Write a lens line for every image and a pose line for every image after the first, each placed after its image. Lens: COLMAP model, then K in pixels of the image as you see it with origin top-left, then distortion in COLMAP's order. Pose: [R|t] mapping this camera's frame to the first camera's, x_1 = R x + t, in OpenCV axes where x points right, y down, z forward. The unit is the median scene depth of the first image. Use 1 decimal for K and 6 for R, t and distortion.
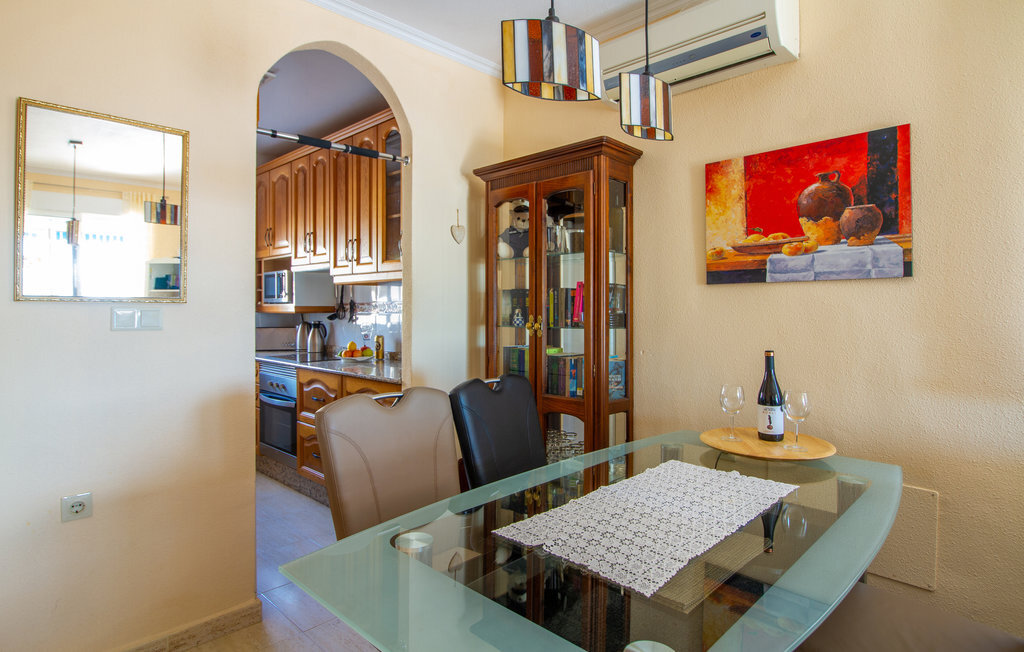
lens RADIAL K [[559.4, 0, 510.3], [0, 559.4, 307.3], [0, 0, 1]] dist [-0.001817, -0.000326]
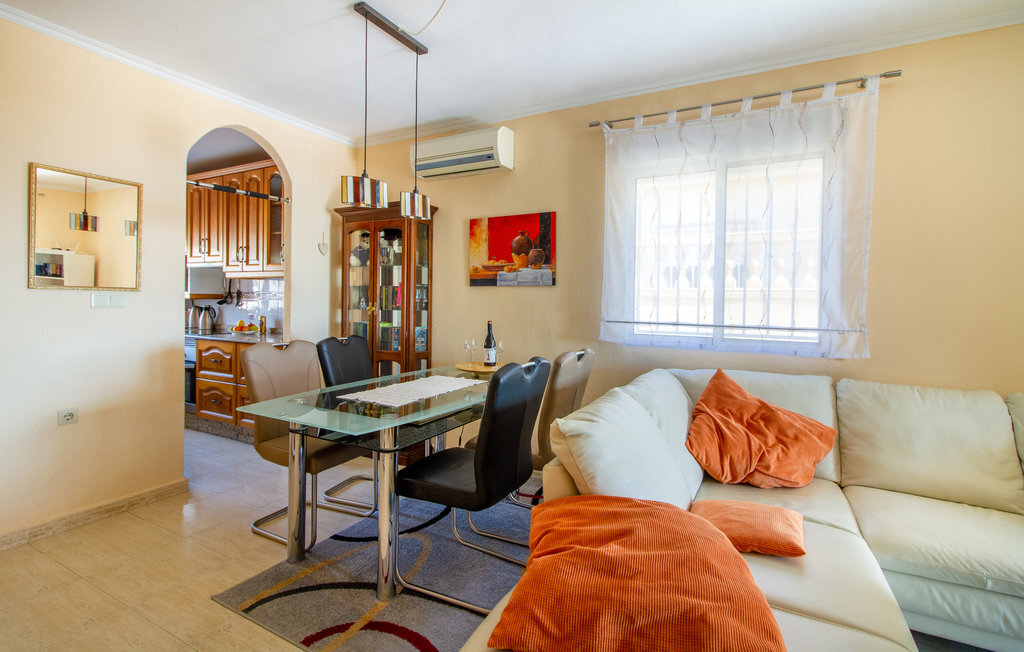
lens RADIAL K [[485.8, 0, 514.4], [0, 485.8, 307.3], [0, 0, 1]] dist [0.001509, 0.000402]
pose [[0.961538, 0.009946, 0.274491, 0.049555], [-0.014946, 0.999758, 0.016132, 0.000045], [-0.274264, -0.019614, 0.961454, -0.456570]]
